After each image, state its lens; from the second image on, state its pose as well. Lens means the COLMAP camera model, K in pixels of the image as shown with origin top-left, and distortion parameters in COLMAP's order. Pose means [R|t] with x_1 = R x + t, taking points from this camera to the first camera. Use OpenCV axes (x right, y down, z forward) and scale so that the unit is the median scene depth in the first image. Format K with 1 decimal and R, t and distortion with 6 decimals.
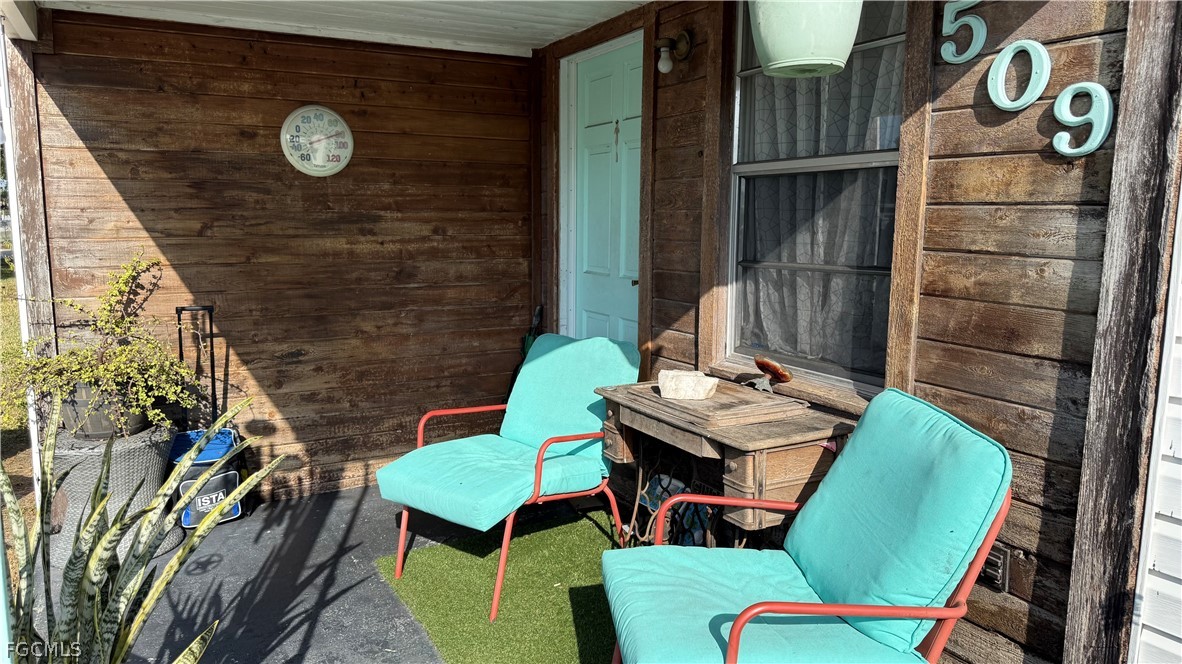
lens RADIAL K [[815.2, 0, 594.0], [0, 815.2, 332.5], [0, 0, 1]] dist [0.022871, -0.036539]
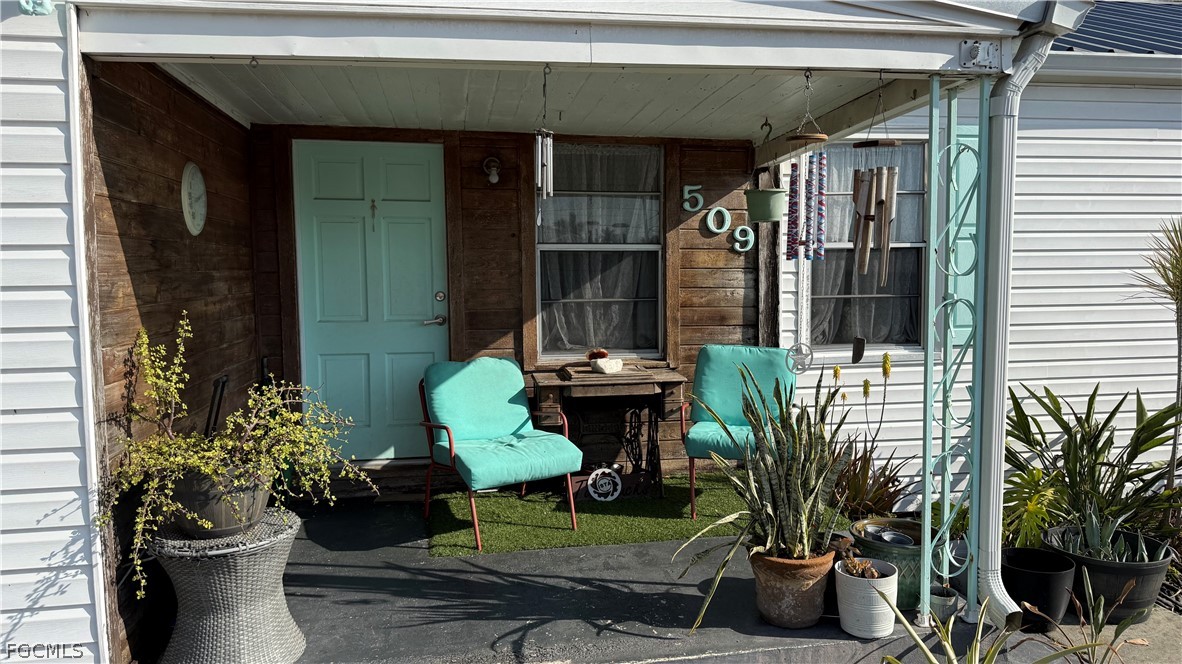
lens RADIAL K [[815.2, 0, 585.3], [0, 815.2, 329.2], [0, 0, 1]] dist [0.022871, -0.036539]
pose [[0.338623, -0.074930, 0.937934, -1.988556], [0.134731, 0.990413, 0.030481, -0.097165], [-0.931226, 0.116048, 0.345472, 0.497649]]
